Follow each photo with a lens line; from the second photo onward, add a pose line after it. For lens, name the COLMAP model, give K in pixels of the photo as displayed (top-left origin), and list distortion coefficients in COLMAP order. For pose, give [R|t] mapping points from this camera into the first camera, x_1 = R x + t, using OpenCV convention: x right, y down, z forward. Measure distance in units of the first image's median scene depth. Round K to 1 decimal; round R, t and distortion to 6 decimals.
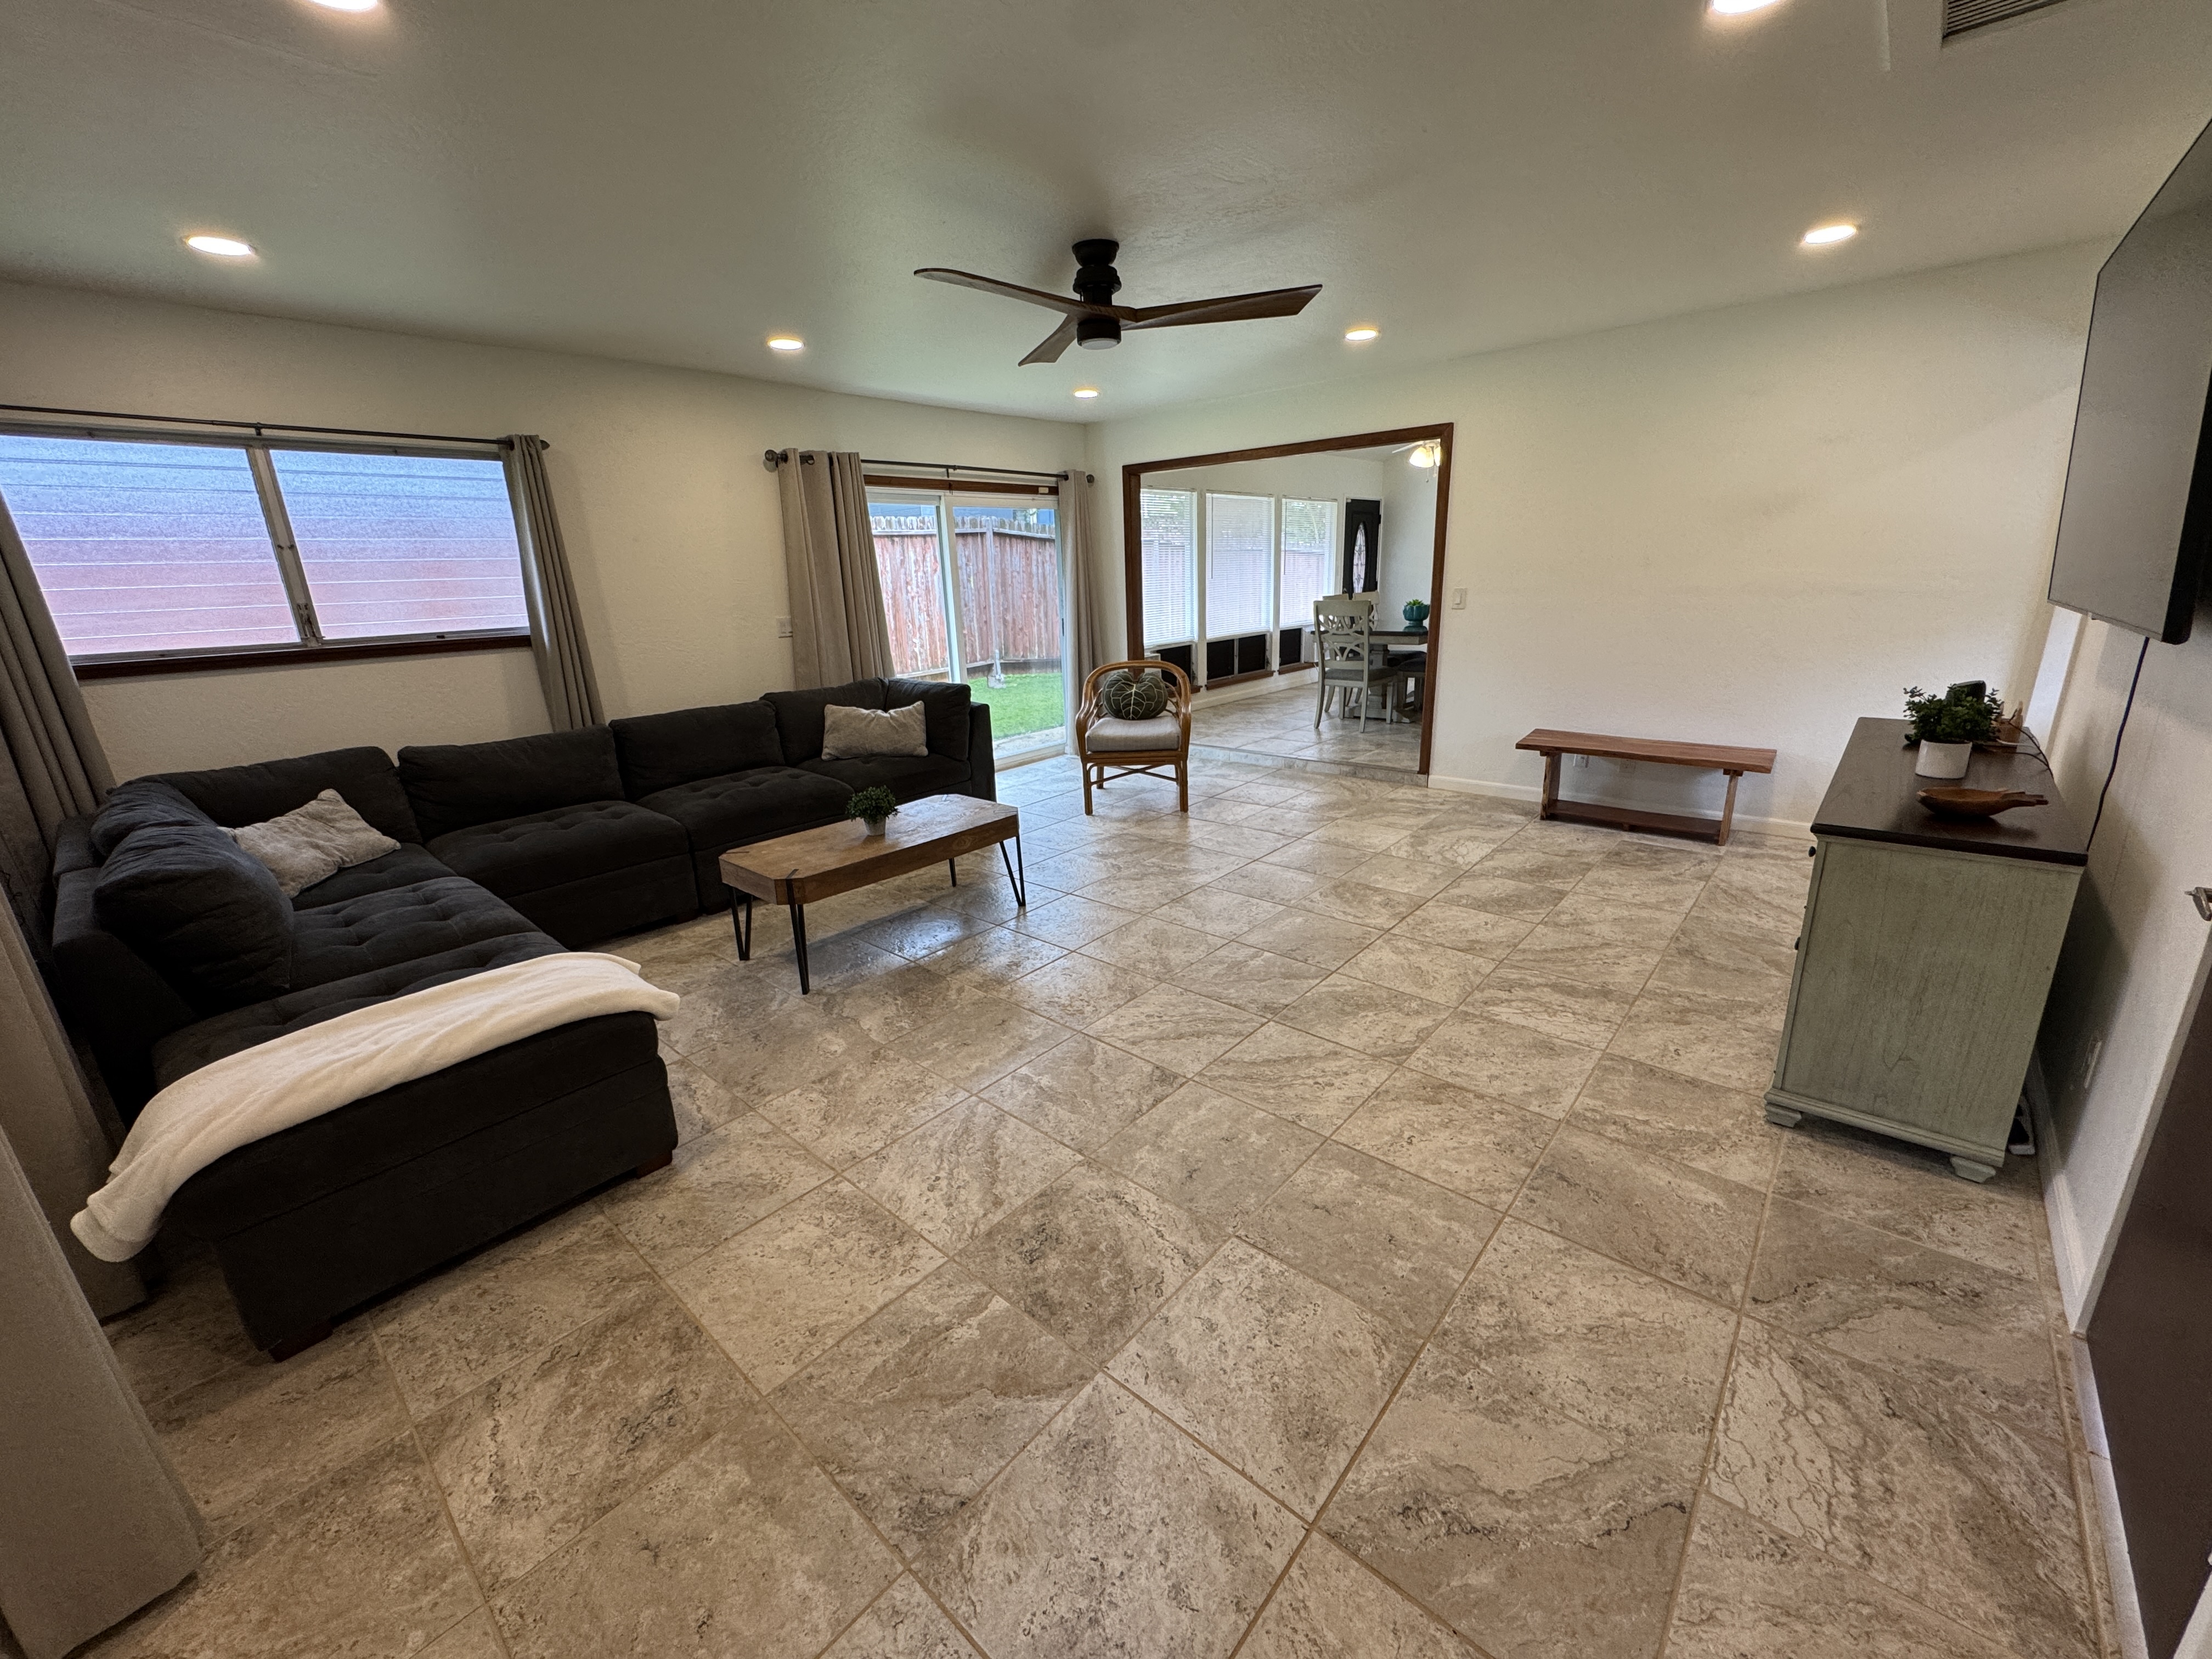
lens RADIAL K [[887.4, 0, 1105.4], [0, 887.4, 834.2], [0, 0, 1]] dist [-0.002761, -0.000203]
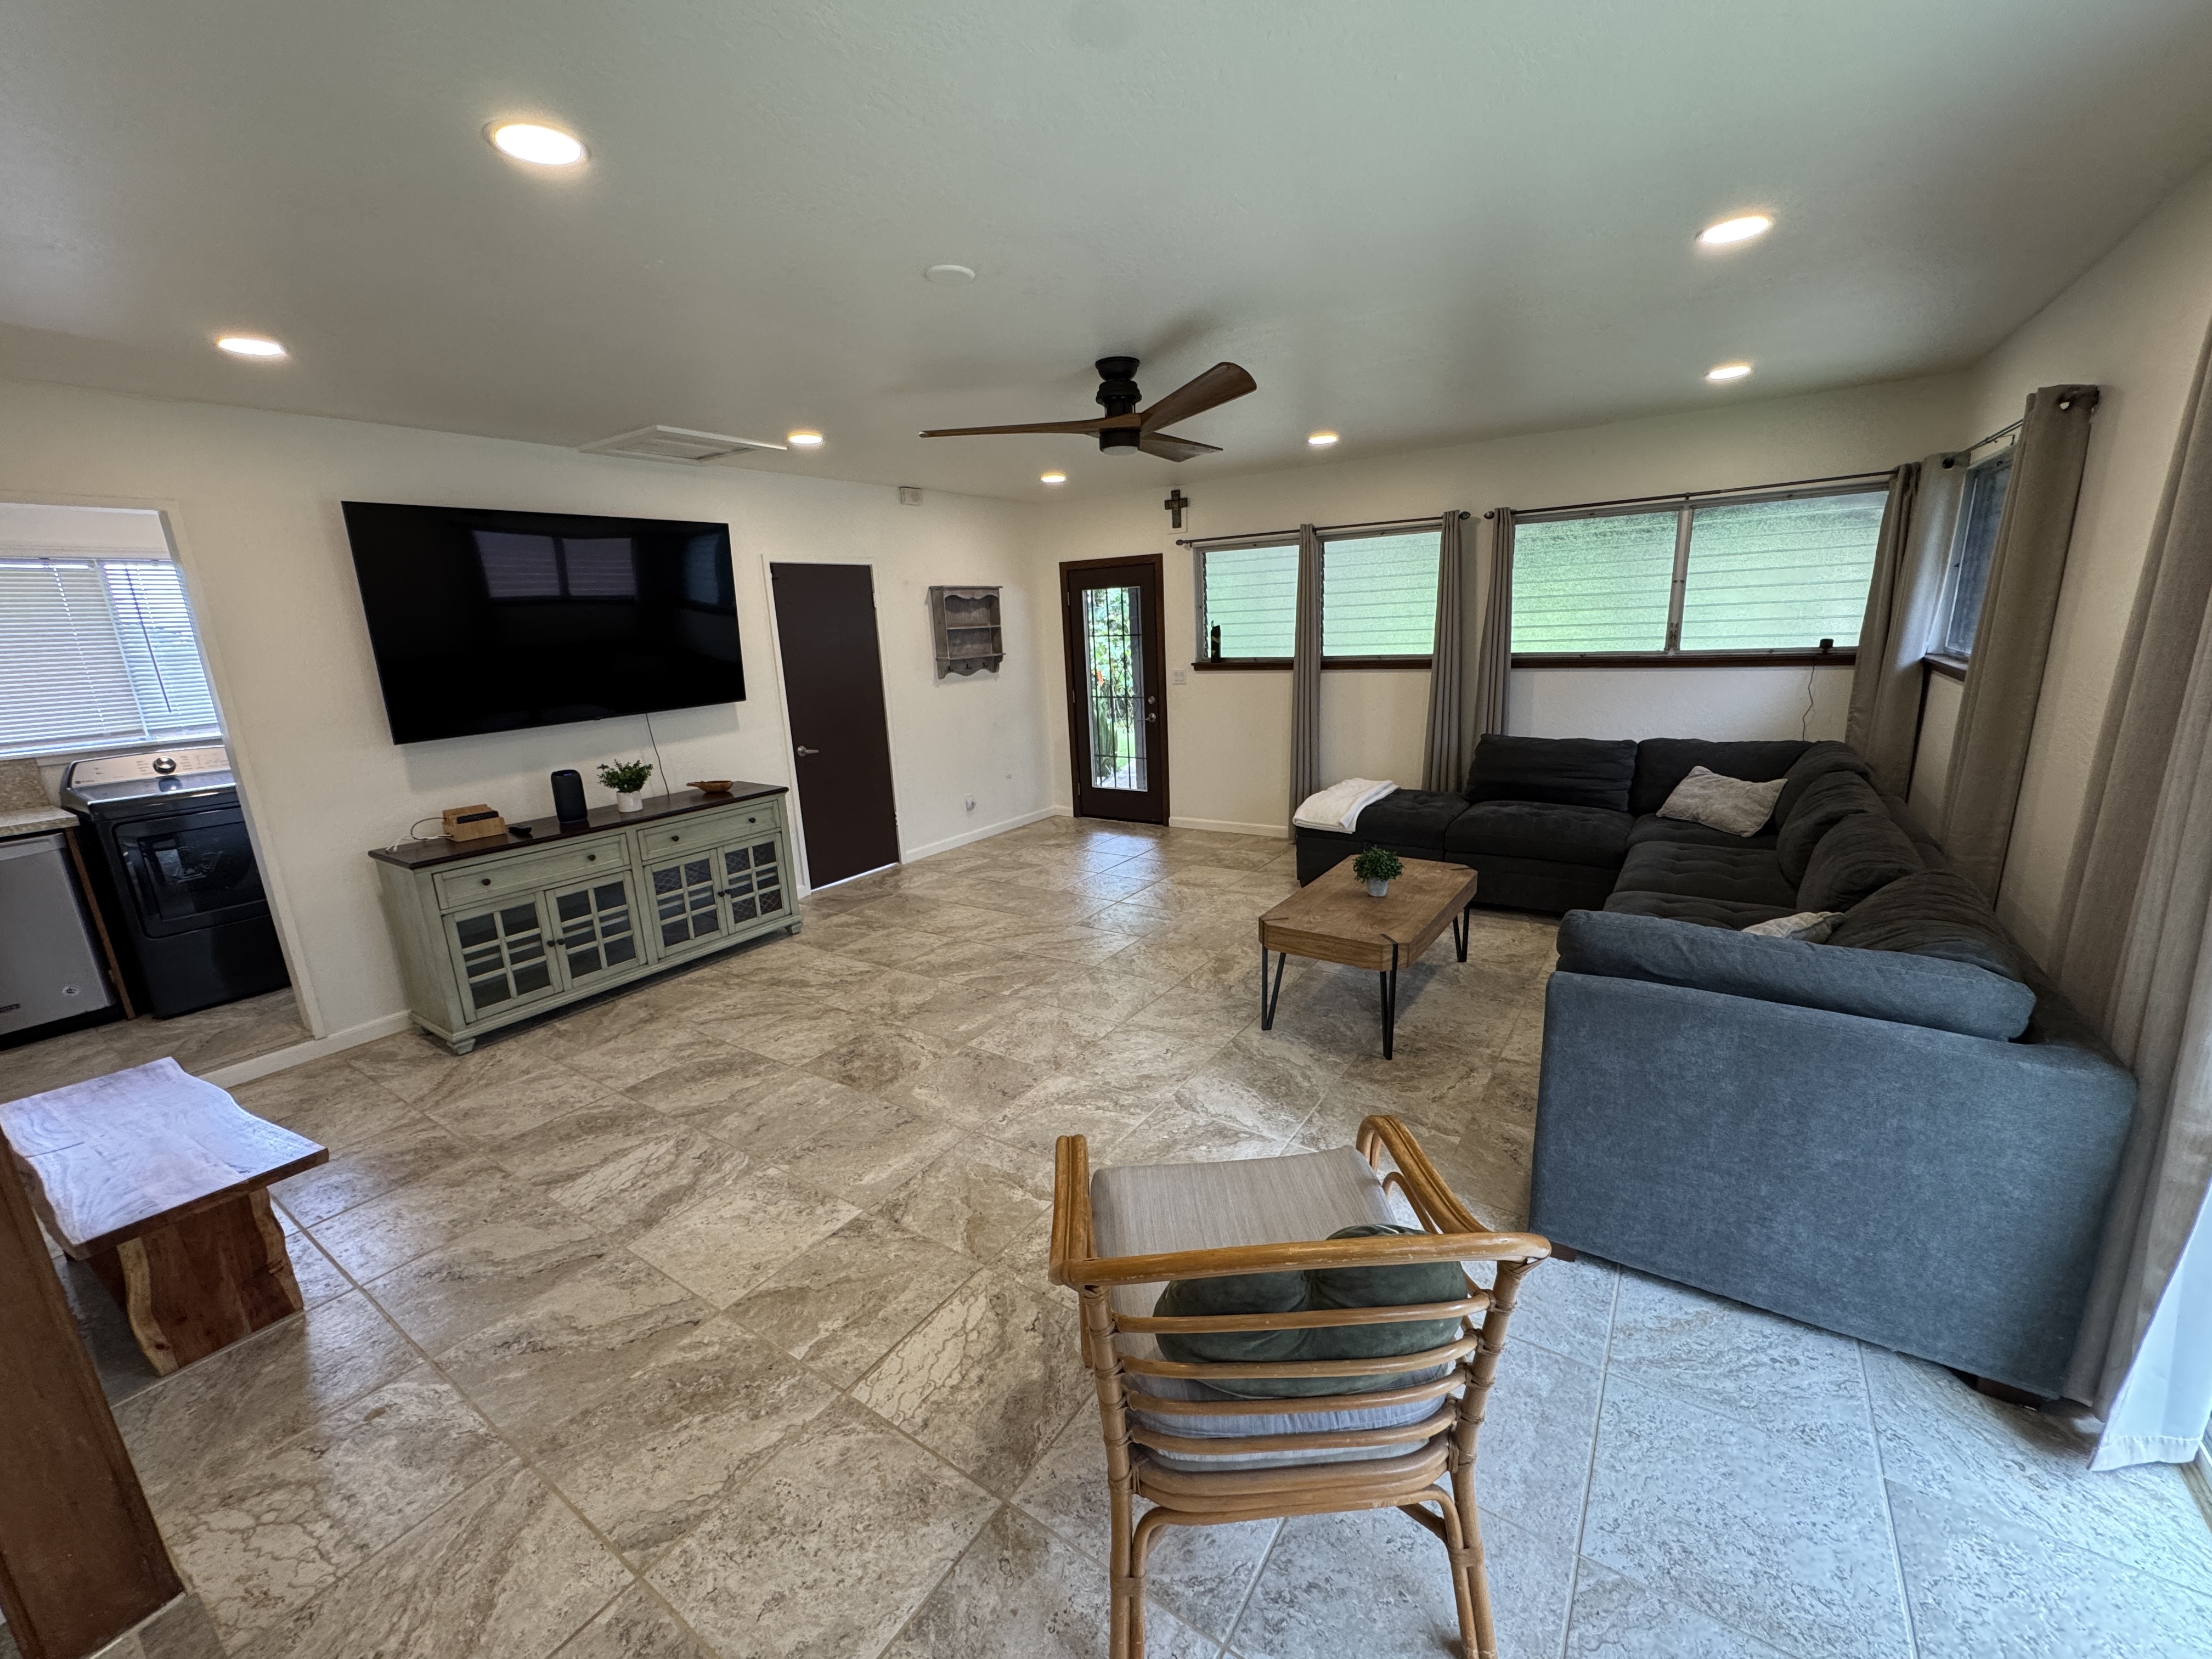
lens RADIAL K [[887.4, 0, 1105.4], [0, 887.4, 834.2], [0, 0, 1]] dist [-0.002761, -0.000203]
pose [[-0.987866, 0.113114, -0.106423, 0.165510], [0.044310, 0.862028, 0.504920, -0.653770], [0.148853, 0.494078, -0.856580, 2.012962]]
